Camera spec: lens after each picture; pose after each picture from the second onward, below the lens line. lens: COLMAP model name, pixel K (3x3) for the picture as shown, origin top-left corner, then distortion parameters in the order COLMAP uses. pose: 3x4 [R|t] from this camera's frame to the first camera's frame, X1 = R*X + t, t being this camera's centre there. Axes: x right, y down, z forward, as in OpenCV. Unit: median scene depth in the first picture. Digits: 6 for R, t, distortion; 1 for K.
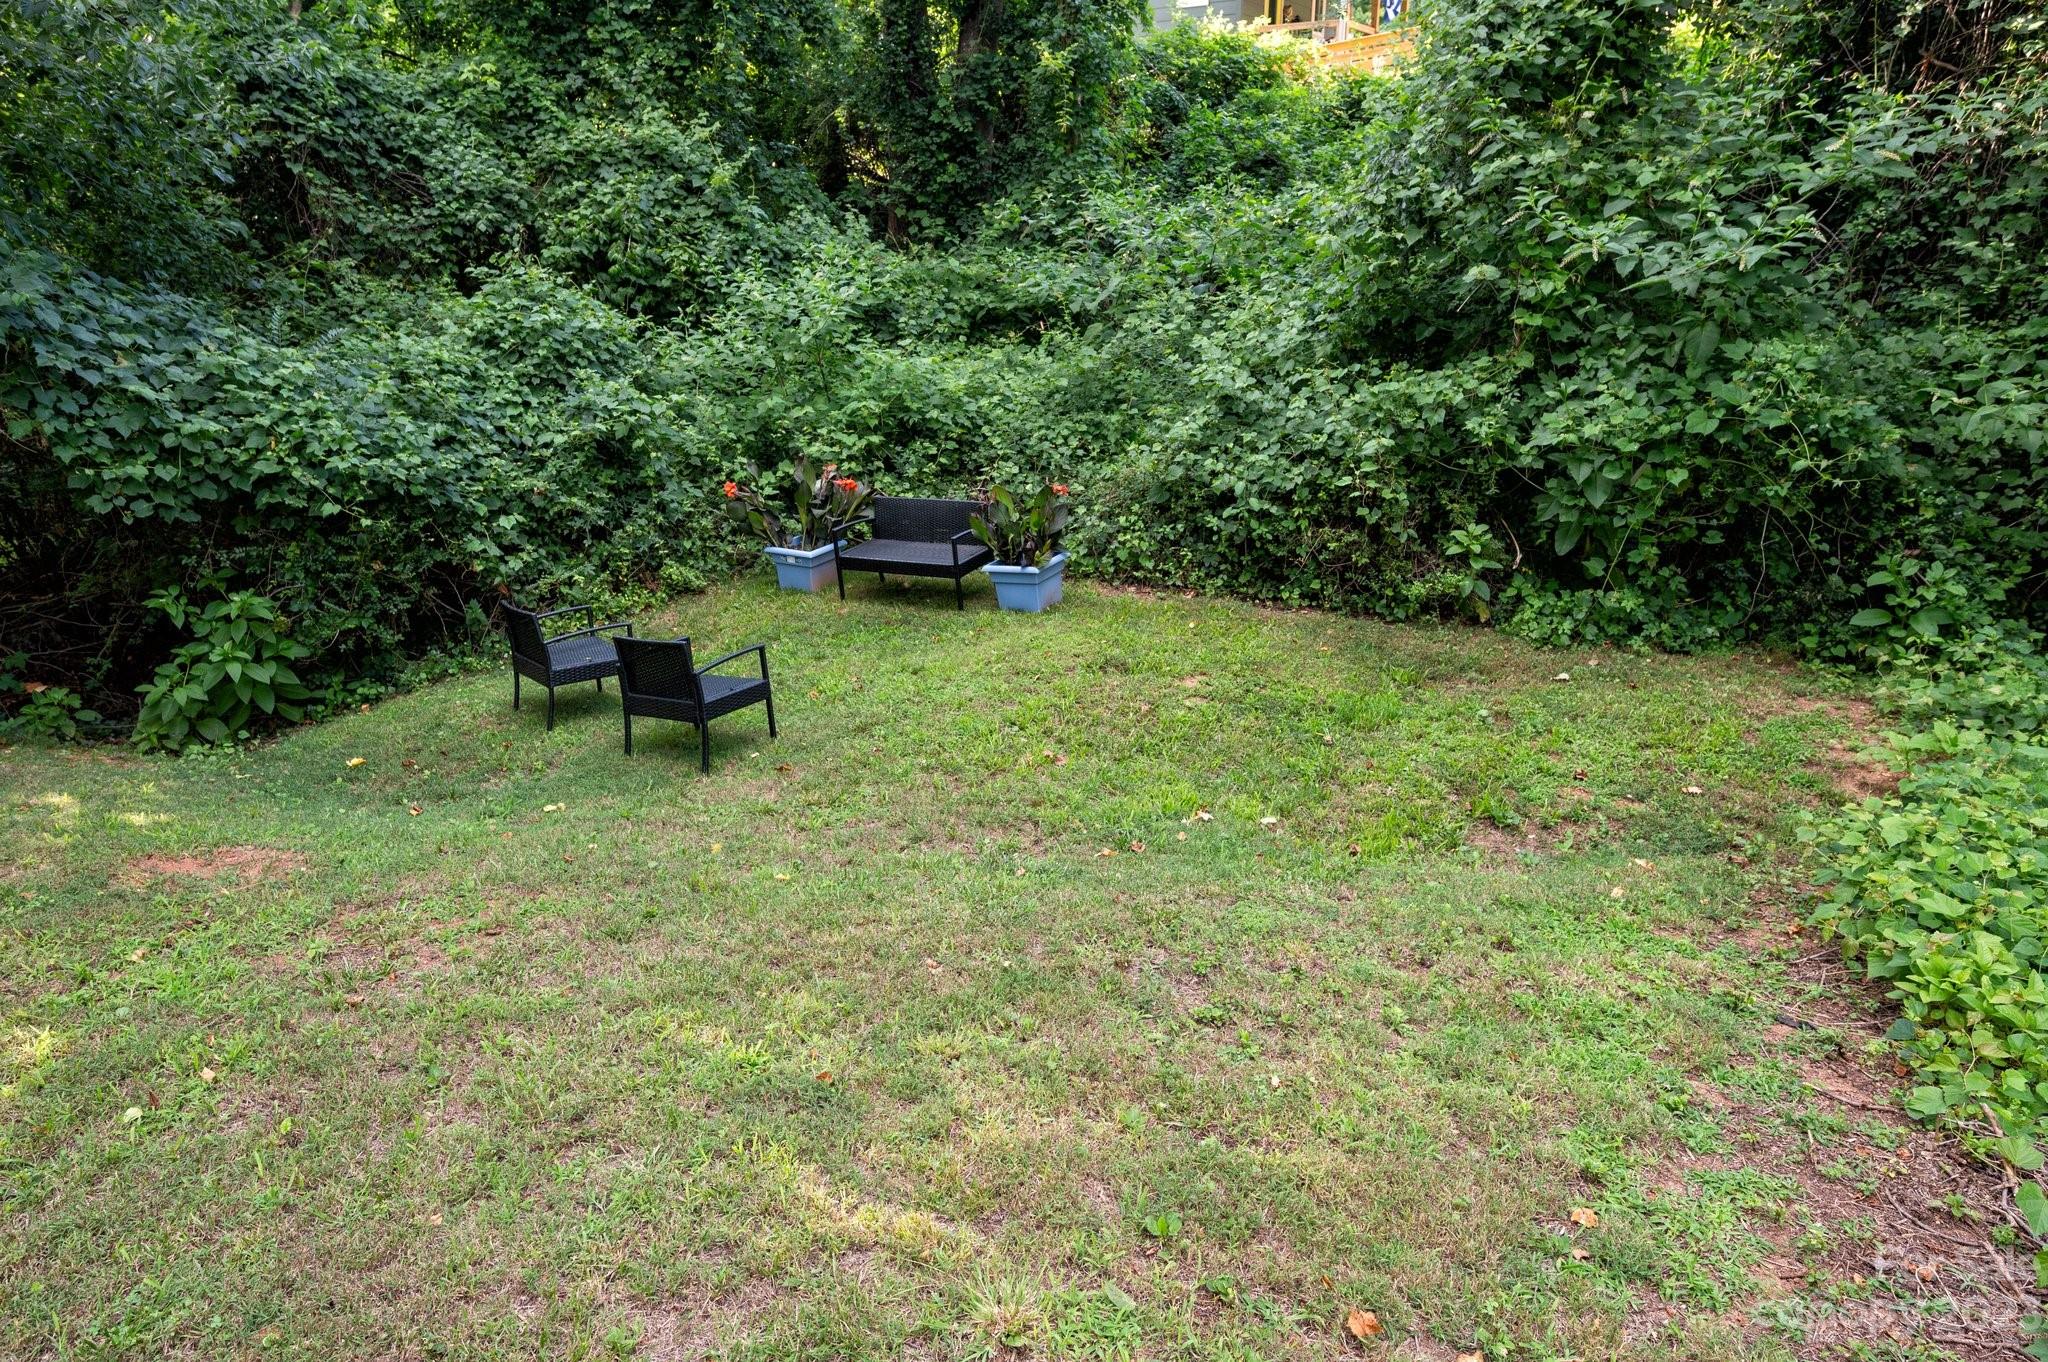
lens RADIAL K [[1272.8, 0, 1031.1], [0, 1272.8, 682.5], [0, 0, 1]] dist [-0.001034, 0.002856]
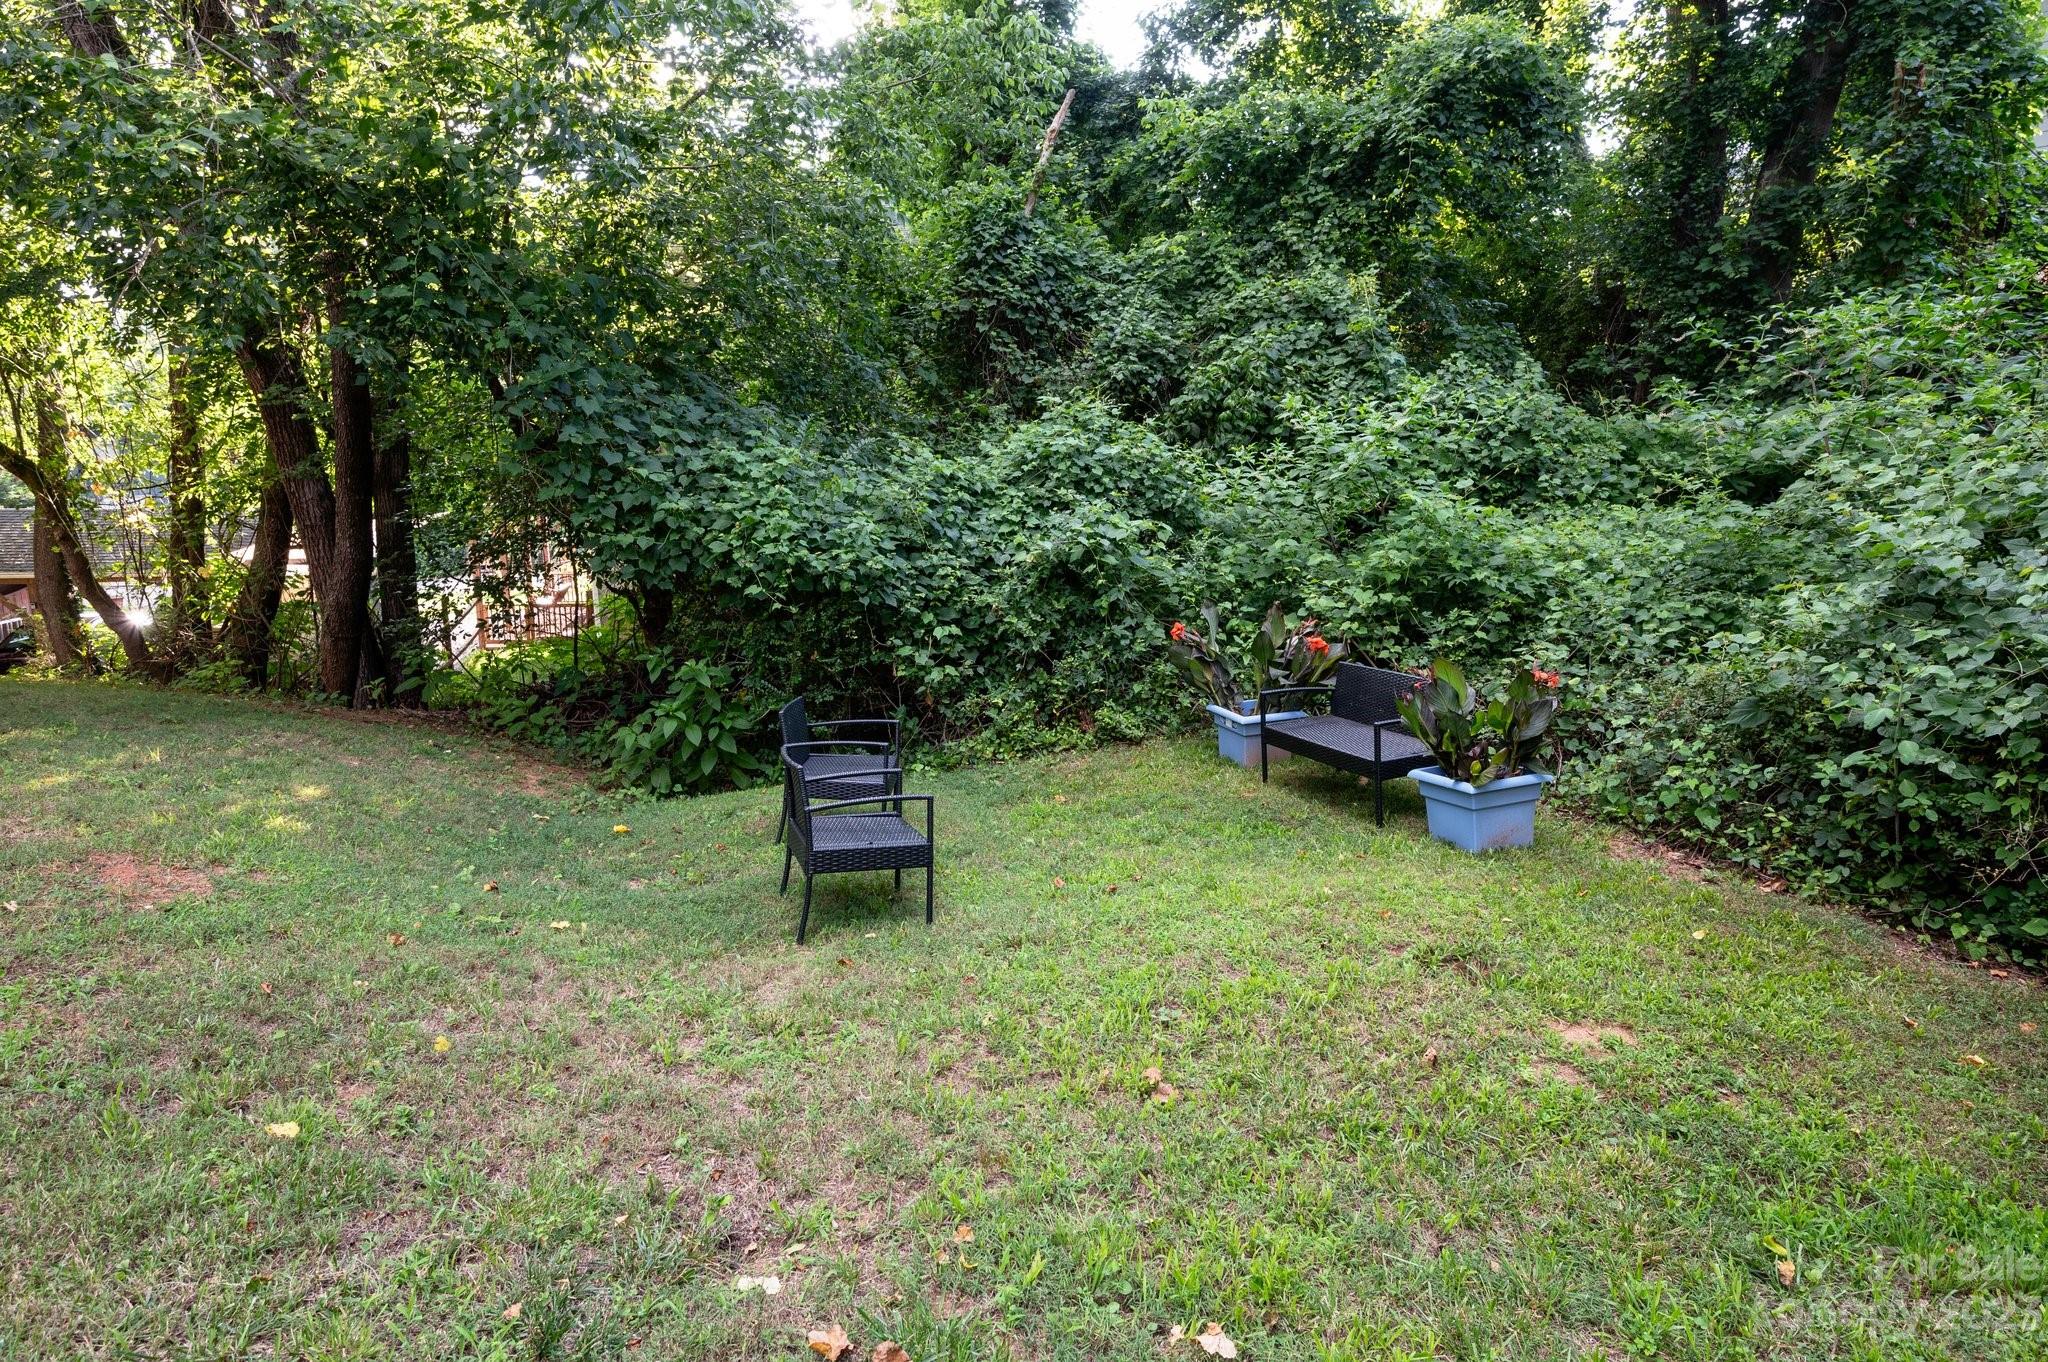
lens RADIAL K [[1148.0, 0, 1015.0], [0, 1148.0, 681.0], [0, 0, 1]] dist [0.003106, 0.002057]
pose [[0.762896, 0.139986, -0.631184, 0.176414], [-0.229755, 0.971253, -0.062292, -0.046416], [0.604319, 0.192540, 0.773128, 0.346454]]
